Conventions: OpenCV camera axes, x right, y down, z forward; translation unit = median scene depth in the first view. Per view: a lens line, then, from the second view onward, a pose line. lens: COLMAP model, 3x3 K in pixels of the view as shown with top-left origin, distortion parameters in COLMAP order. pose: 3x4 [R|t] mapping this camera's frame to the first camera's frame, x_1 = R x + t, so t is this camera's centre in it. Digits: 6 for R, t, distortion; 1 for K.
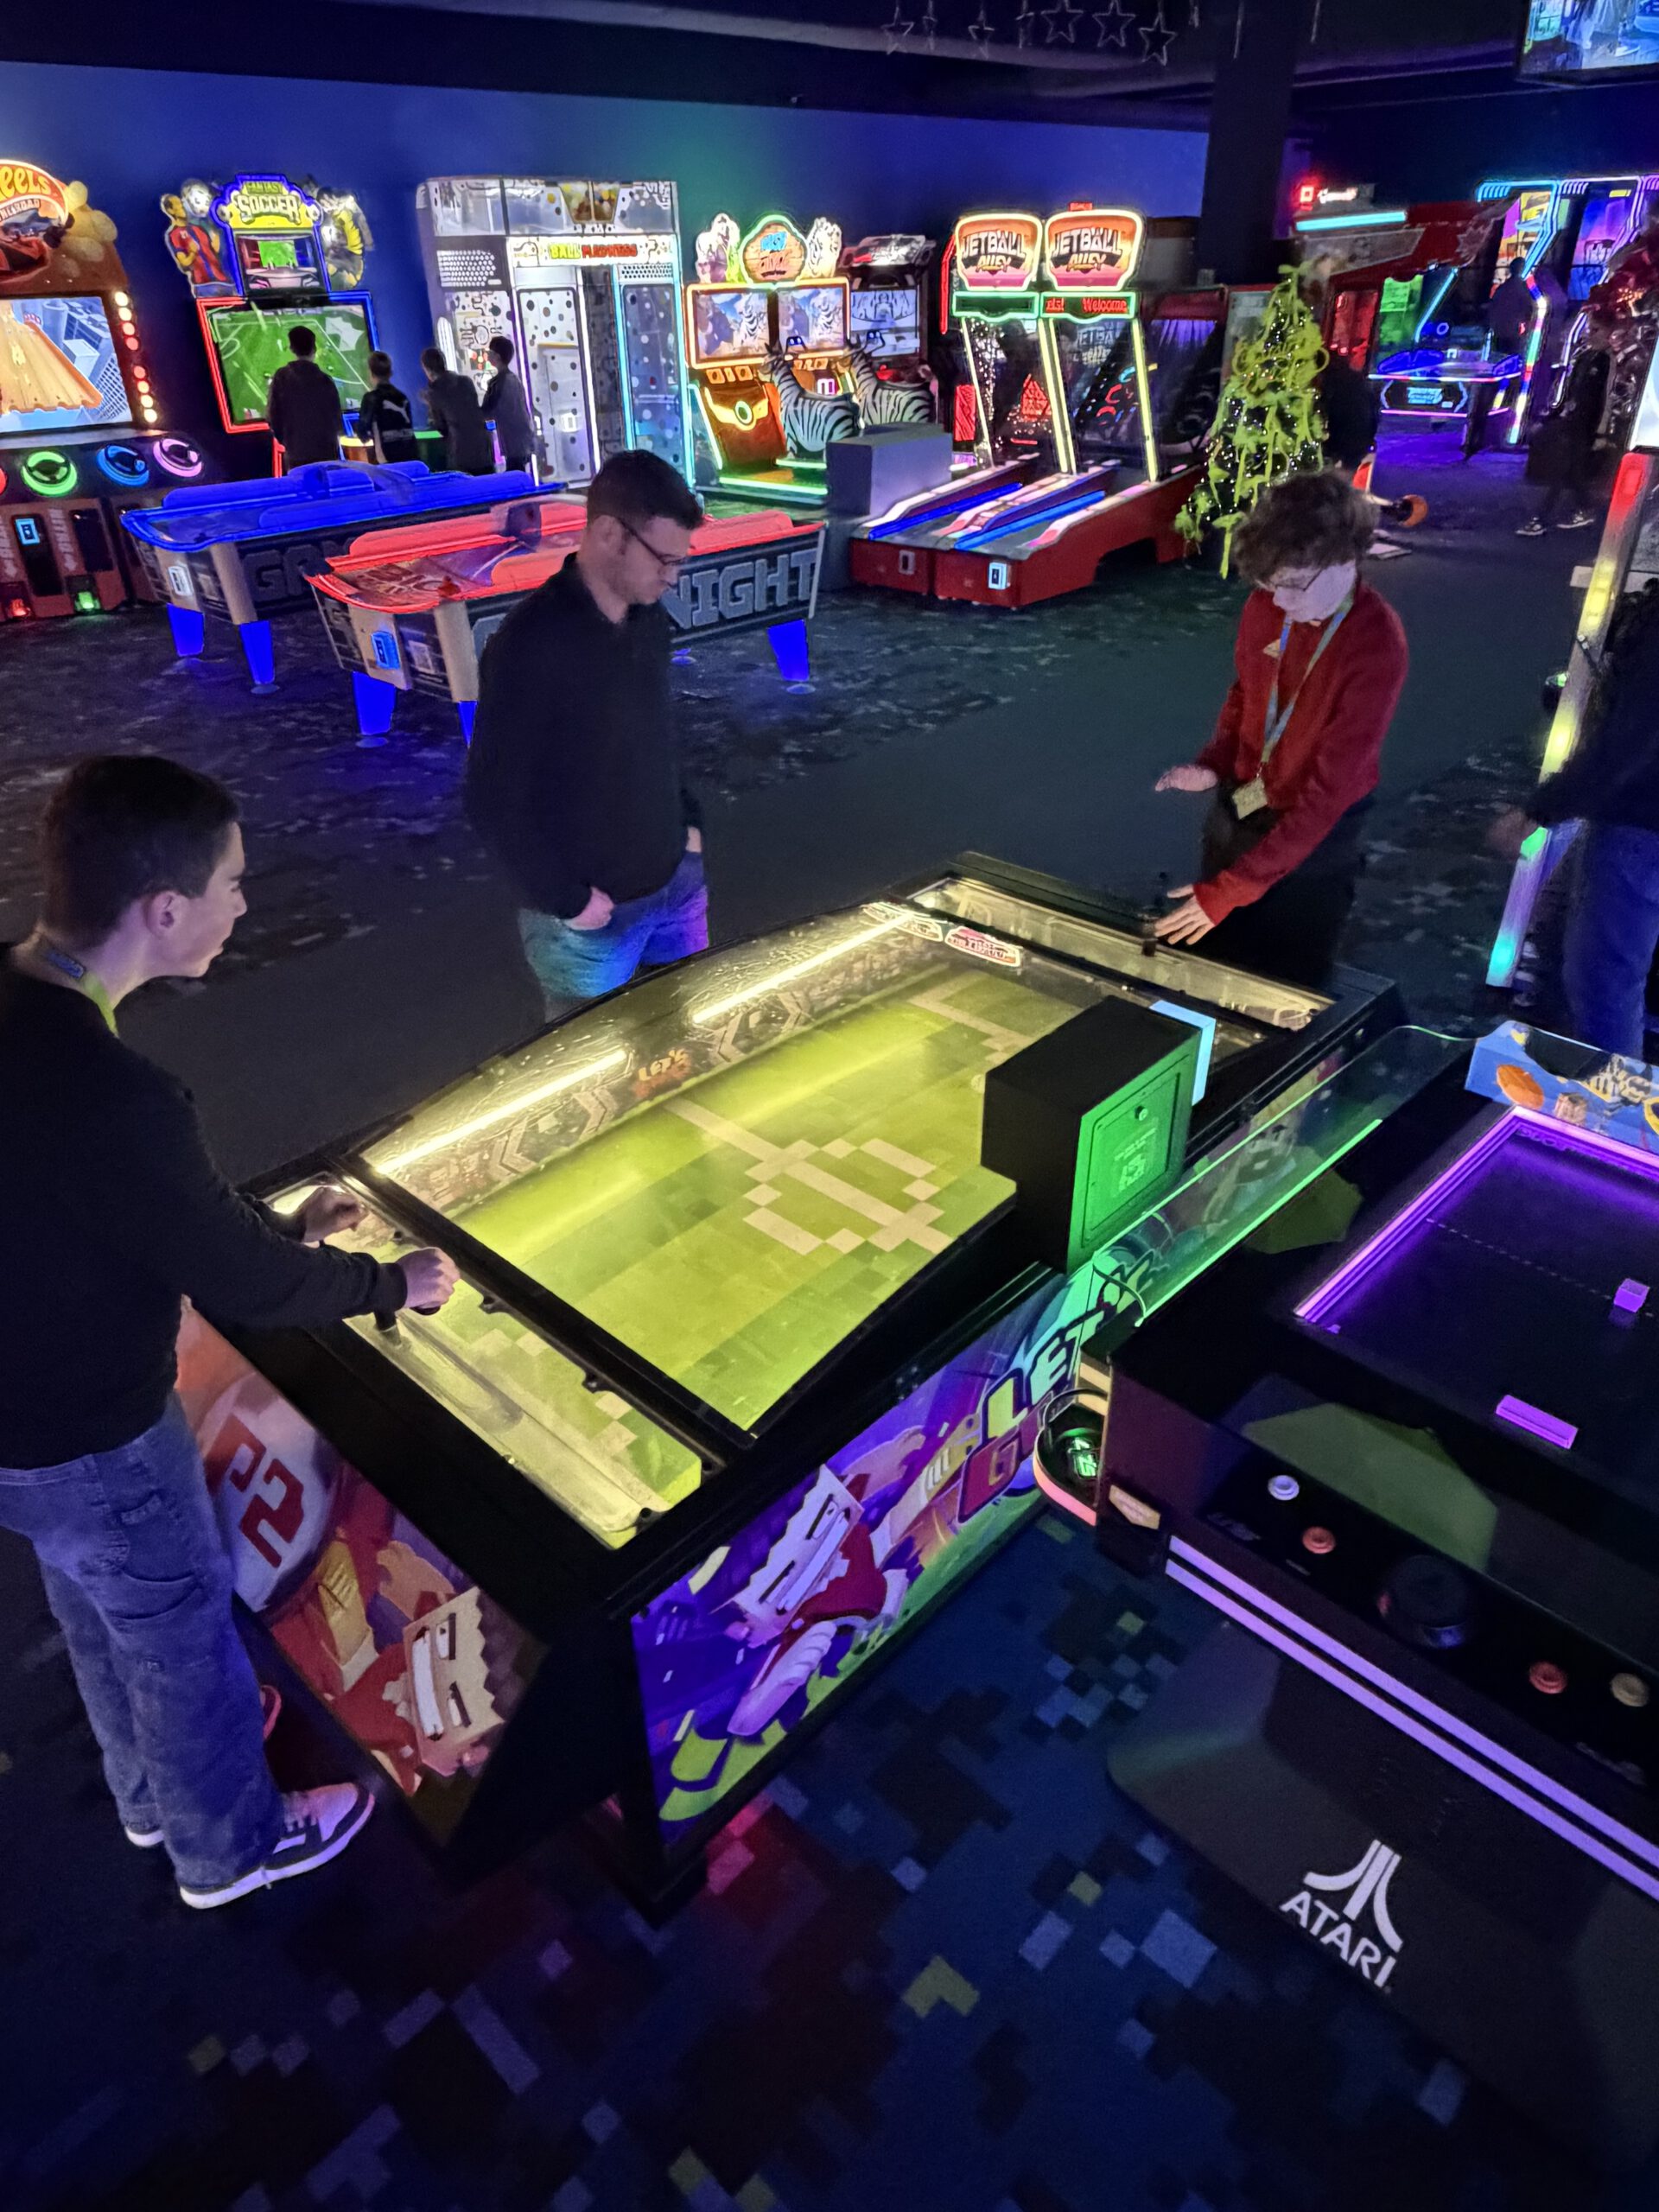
lens RADIAL K [[1372.2, 0, 827.4], [0, 1372.2, 1102.9], [0, 0, 1]] dist [-0.000235, 0.001110]
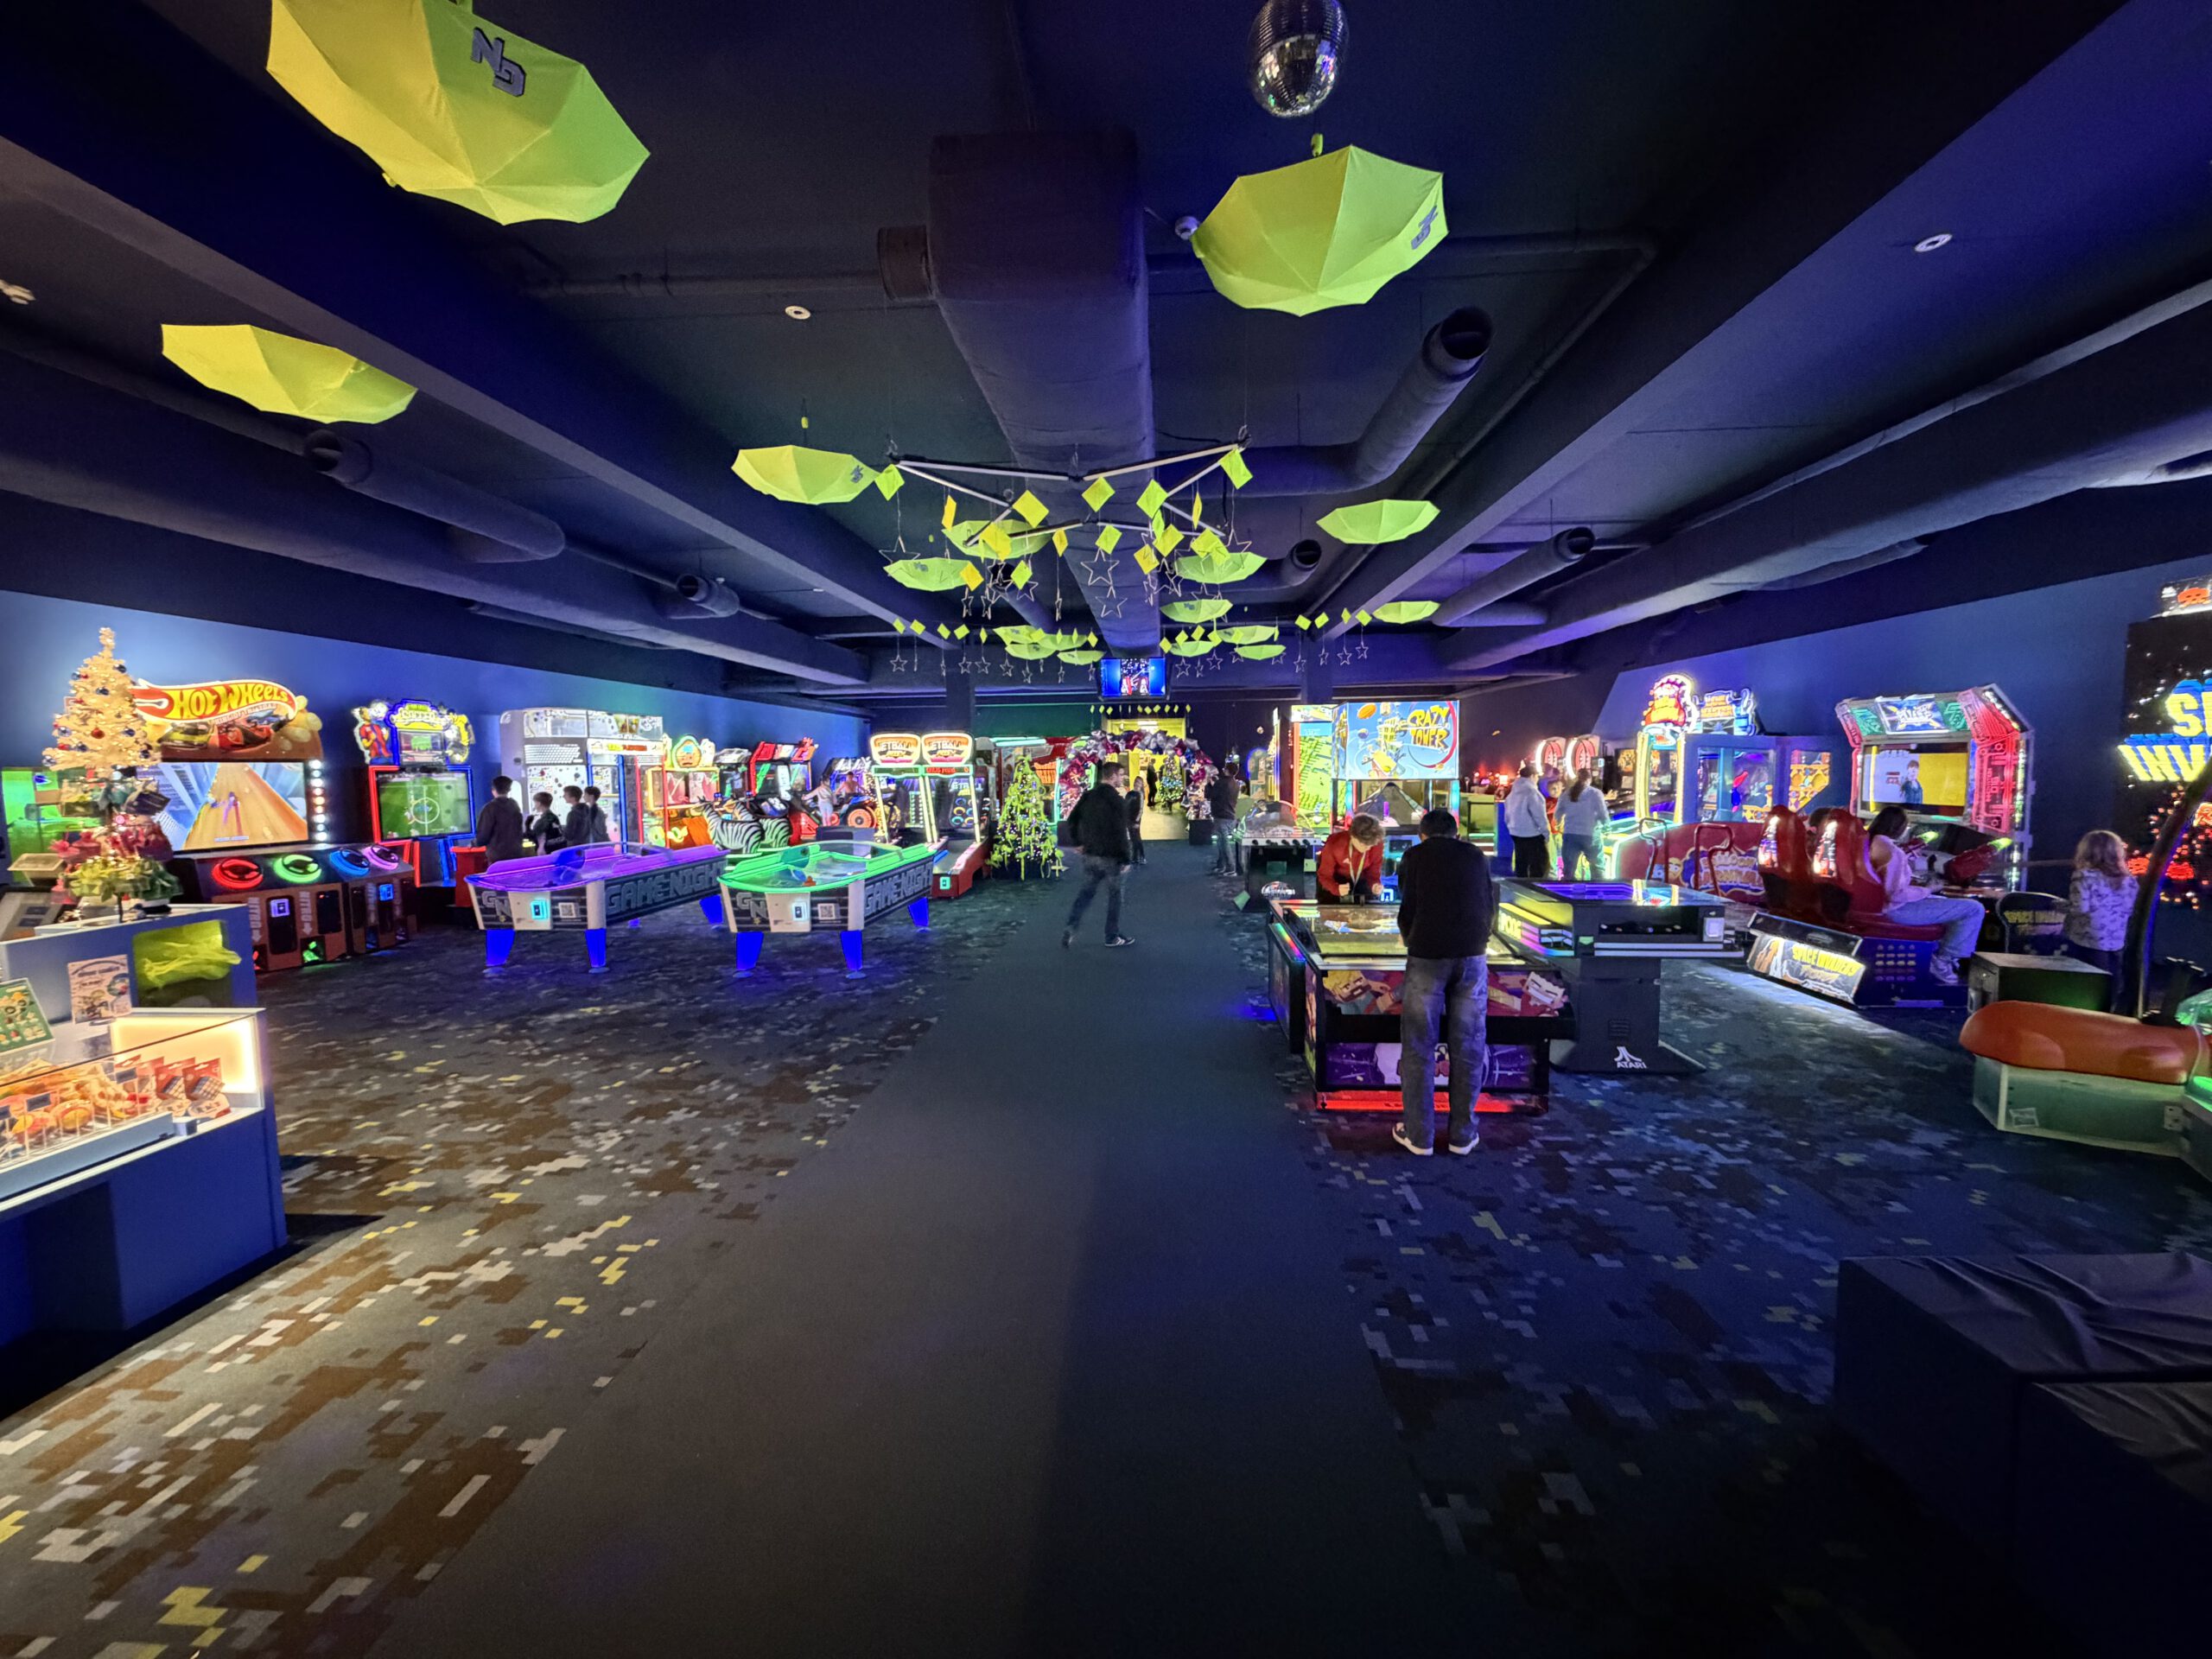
lens RADIAL K [[878.8, 0, 1099.4], [0, 878.8, 831.3], [0, 0, 1]] dist [-0.002009, -0.000032]
pose [[0.773955, -0.034679, 0.632290, -0.474508], [0.331133, 0.873267, -0.357429, 0.081853], [-0.539763, 0.486006, 0.687353, -0.048629]]
